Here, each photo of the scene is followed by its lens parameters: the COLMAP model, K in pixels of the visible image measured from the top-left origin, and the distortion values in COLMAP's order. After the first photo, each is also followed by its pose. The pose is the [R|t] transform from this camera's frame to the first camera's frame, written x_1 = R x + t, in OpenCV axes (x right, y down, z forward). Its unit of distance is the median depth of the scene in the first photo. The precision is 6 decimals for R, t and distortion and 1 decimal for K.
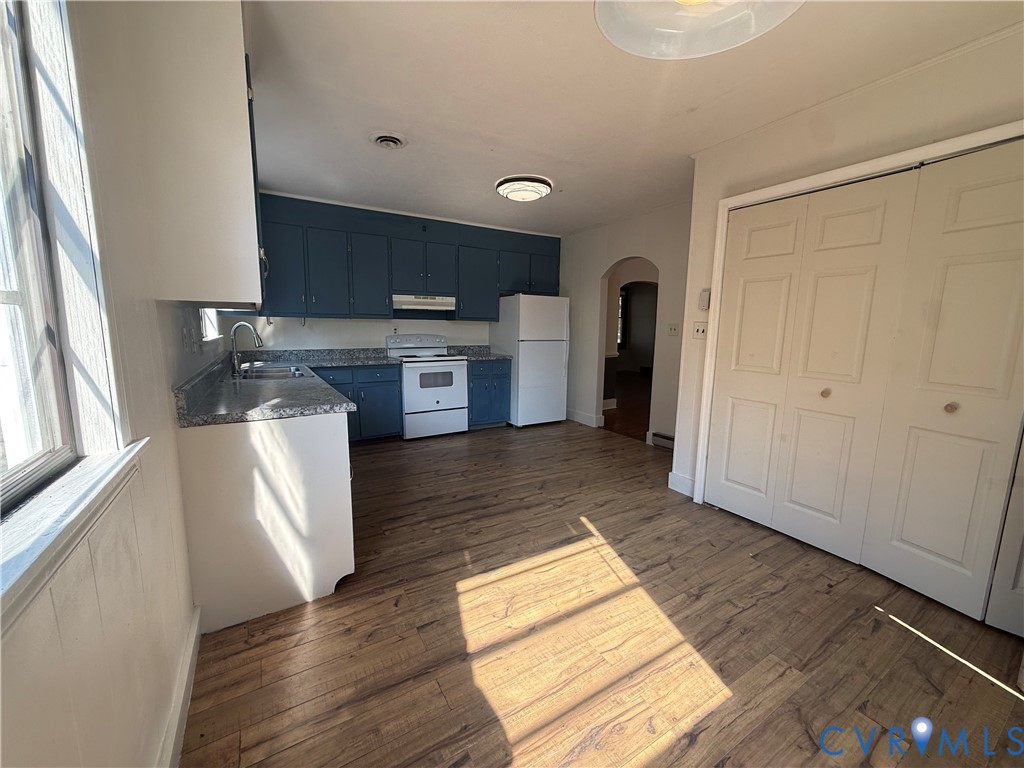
lens RADIAL K [[410.8, 0, 511.6], [0, 410.8, 383.8], [0, 0, 1]] dist [-0.000288, -0.000274]
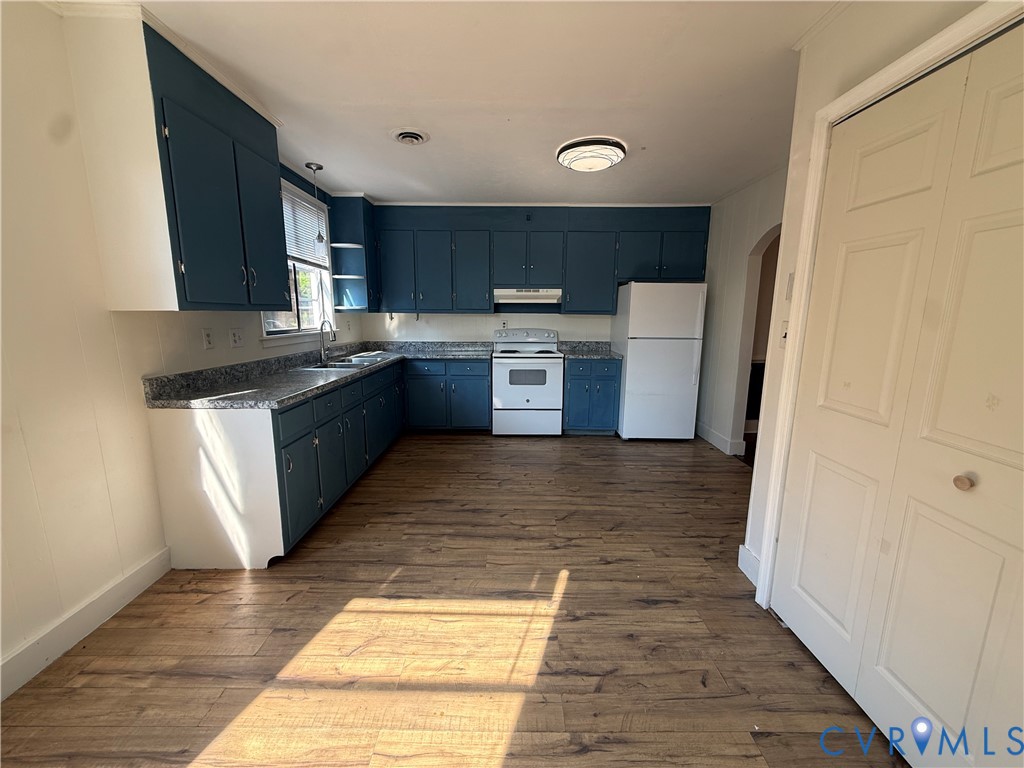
lens RADIAL K [[410.8, 0, 508.1], [0, 410.8, 384.7], [0, 0, 1]] dist [-0.000288, -0.000274]
pose [[0.850184, 0.085021, -0.519576, 0.468216], [-0.069537, 0.996363, 0.049258, -0.062473], [0.521874, -0.005749, 0.853003, 0.278996]]
